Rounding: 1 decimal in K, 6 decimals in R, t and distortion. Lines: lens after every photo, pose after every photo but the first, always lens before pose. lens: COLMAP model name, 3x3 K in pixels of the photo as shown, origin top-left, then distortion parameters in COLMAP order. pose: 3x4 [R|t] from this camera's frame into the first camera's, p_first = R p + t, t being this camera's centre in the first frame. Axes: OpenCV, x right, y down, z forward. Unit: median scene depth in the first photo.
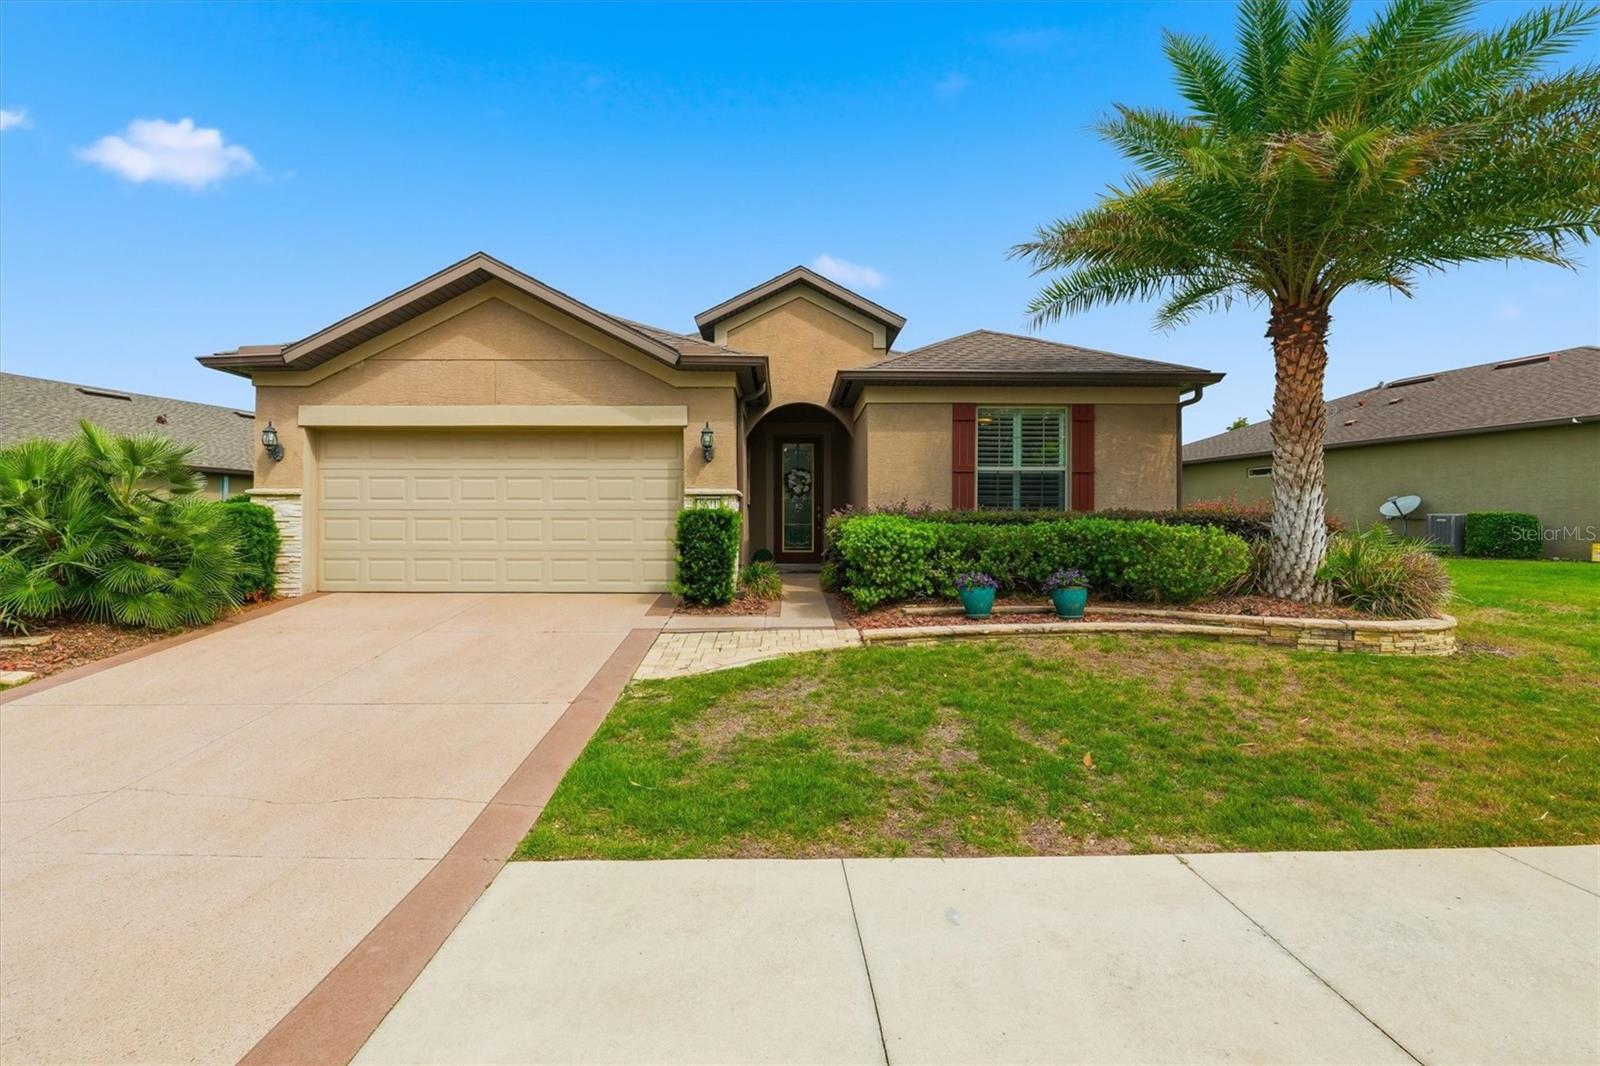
lens RADIAL K [[750.8, 0, 787.6], [0, 750.8, 519.7], [0, 0, 1]] dist [-0.014989, 0.006728]
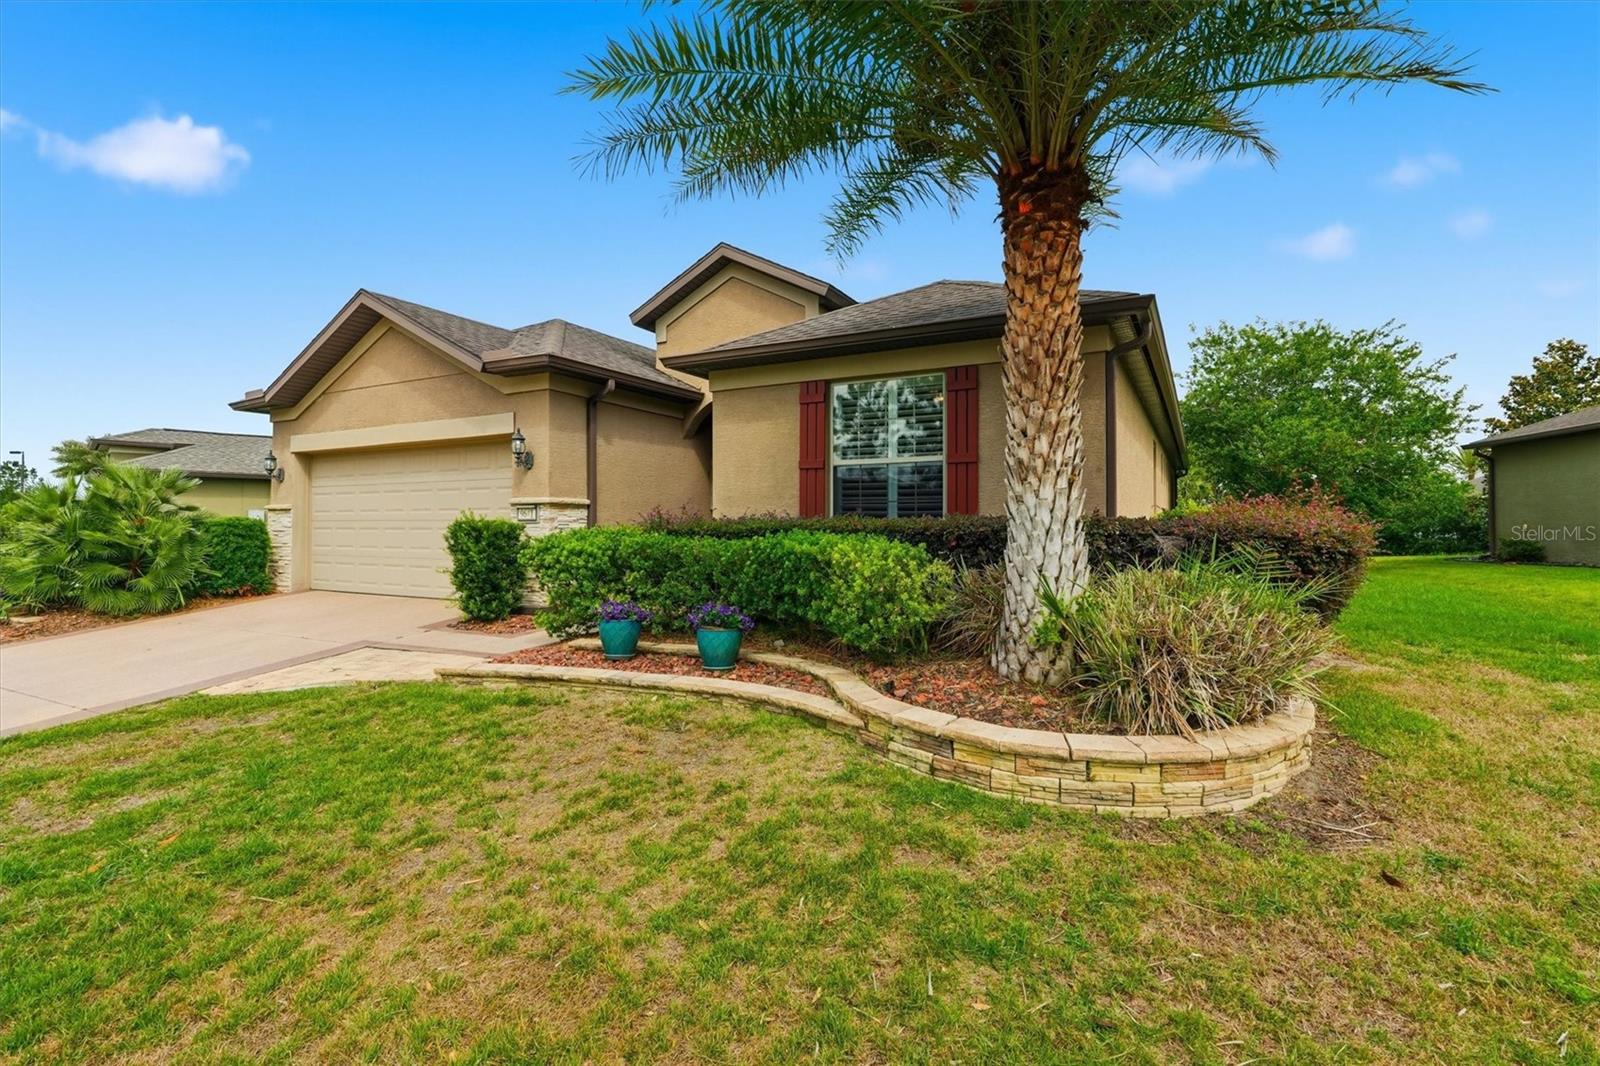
lens RADIAL K [[750.8, 0, 796.2], [0, 750.8, 517.9], [0, 0, 1]] dist [-0.014989, 0.006728]
pose [[0.879165, -0.007072, -0.476466, 0.769494], [0.008189, 0.999966, 0.000267, -0.014961], [0.476448, -0.004137, 0.879193, 0.380750]]
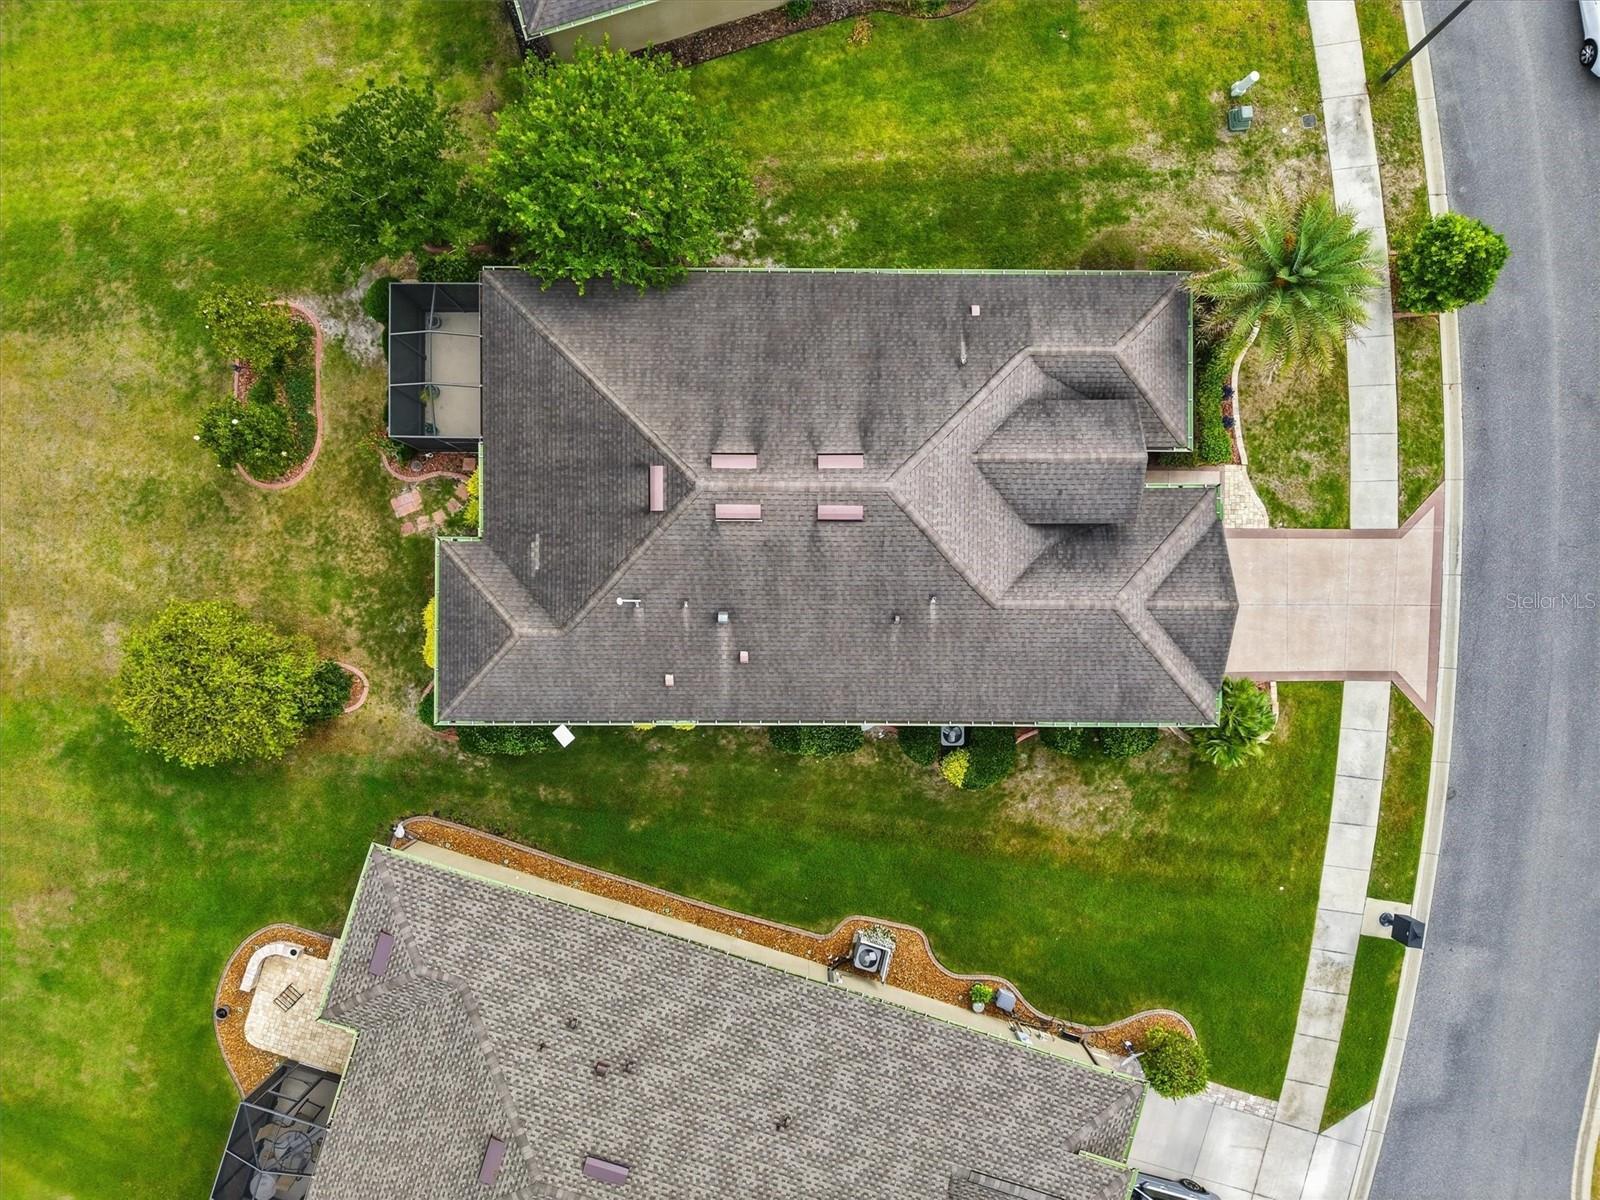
lens RADIAL K [[1068.6, 0, 796.2], [0, 1068.6, 597.8], [0, 0, 1]] dist [0.024157, -0.023710]
pose [[0.003748, -0.999992, 0.001653, -0.450159], [-0.019721, 0.001579, 0.999804, -4.067552], [-0.999798, -0.003779, -0.019715, 2.733567]]
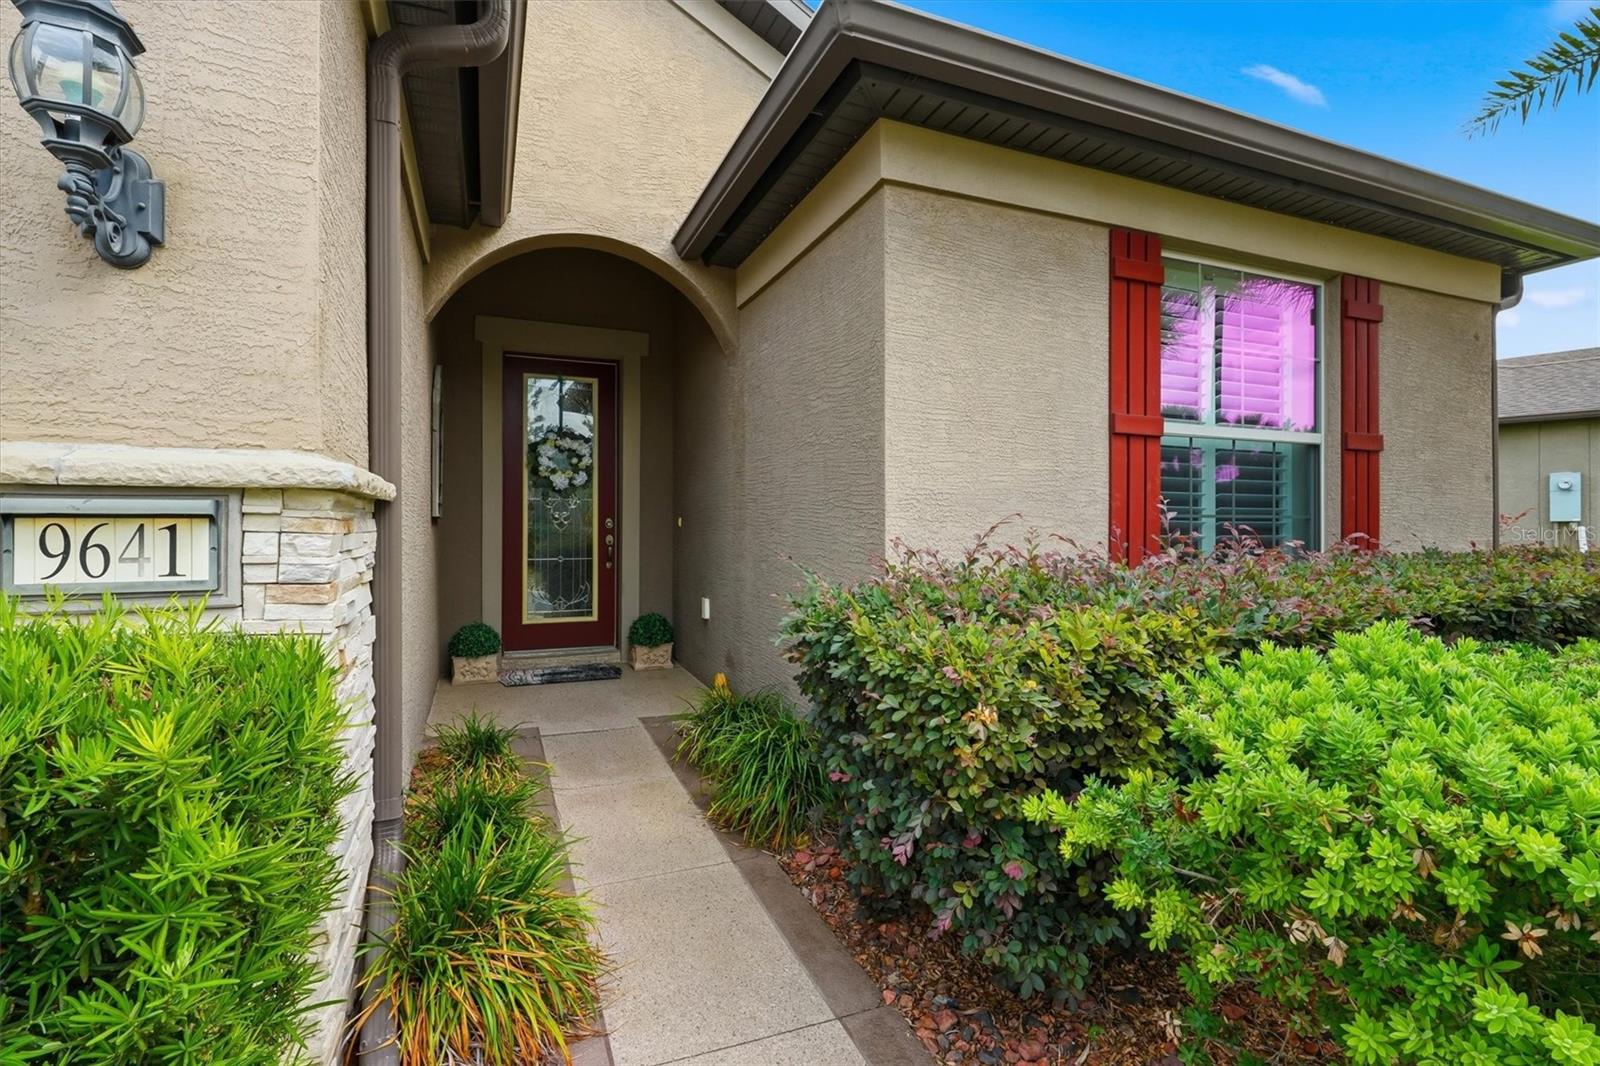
lens RADIAL K [[750.8, 0, 799.4], [0, 750.8, 519.7], [0, 0, 1]] dist [-0.014989, 0.006728]
pose [[0.923655, 0.002726, 0.383216, -0.044633], [-0.003765, 0.999991, 0.001960, -0.033215], [-0.383207, -0.003254, 0.923657, 0.964596]]
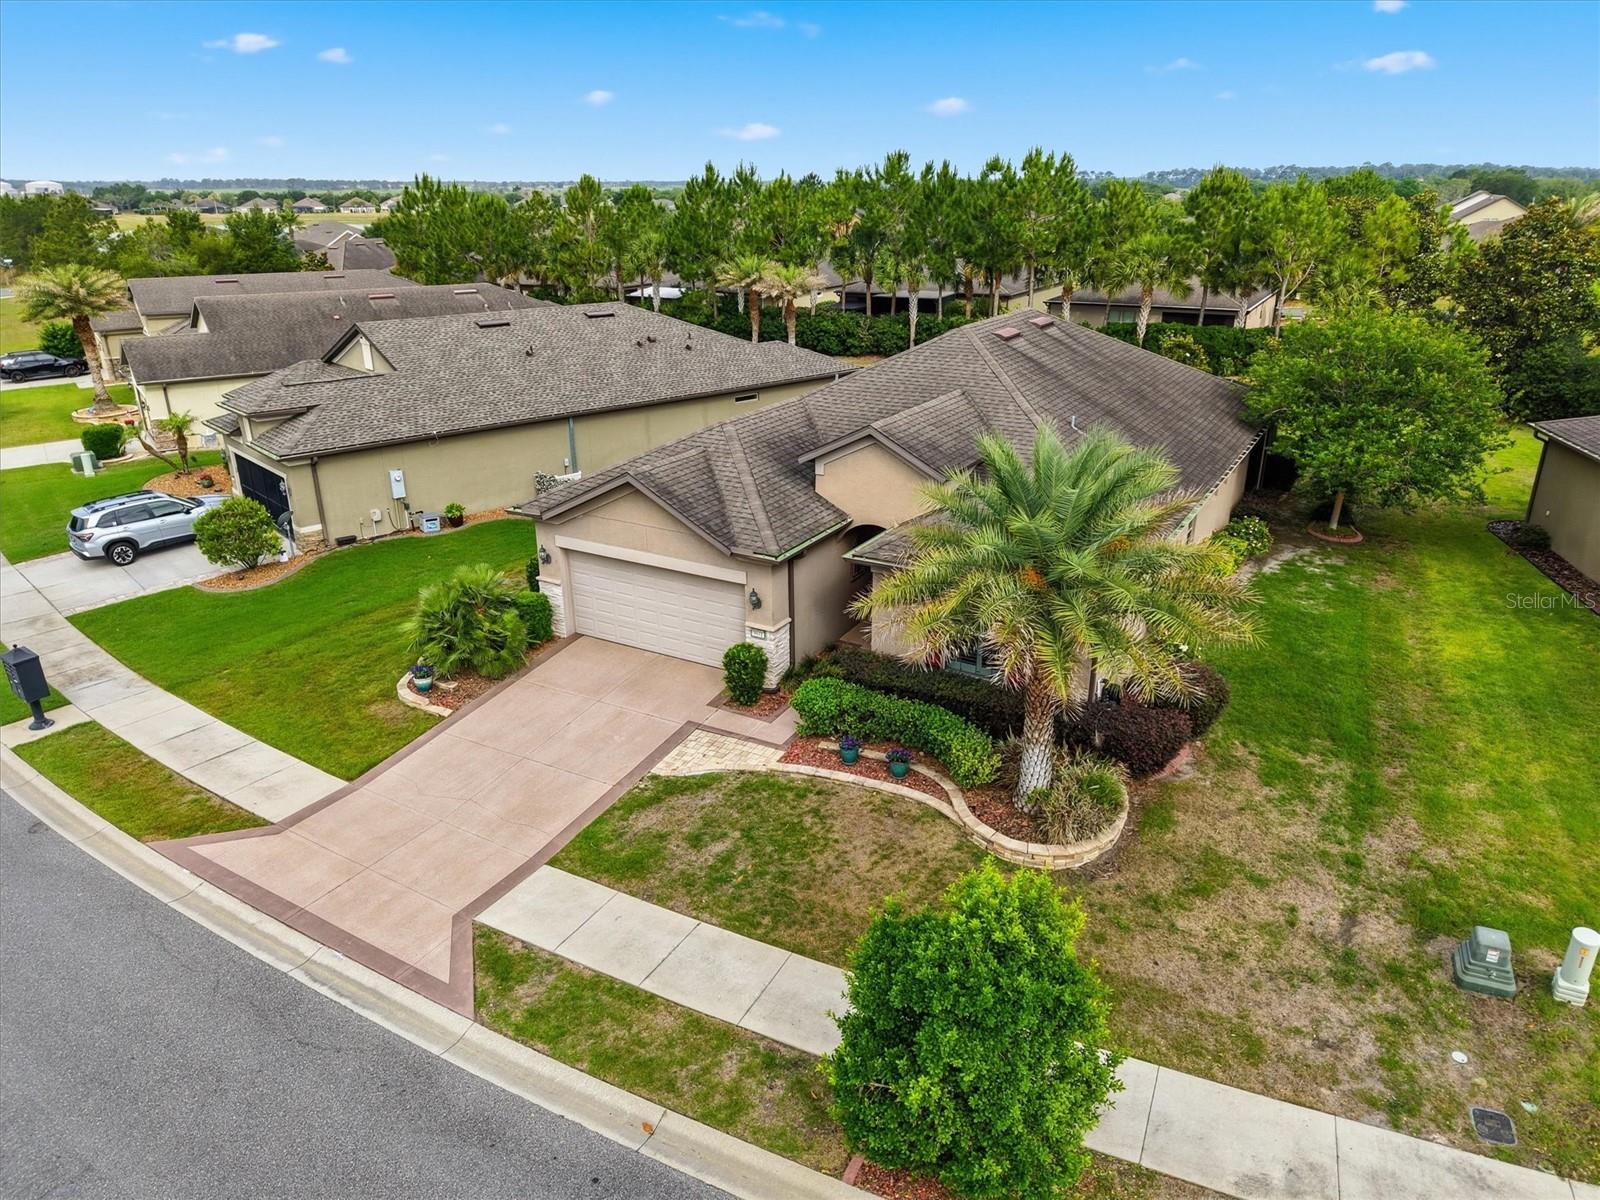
lens RADIAL K [[1068.6, 0, 806.6], [0, 1068.6, 607.8], [0, 0, 1]] dist [0.024157, -0.023710]
pose [[0.867067, 0.179391, -0.464772, 1.203408], [0.009986, 0.926474, 0.376227, -1.084037], [0.498091, -0.330855, 0.801524, -0.864047]]
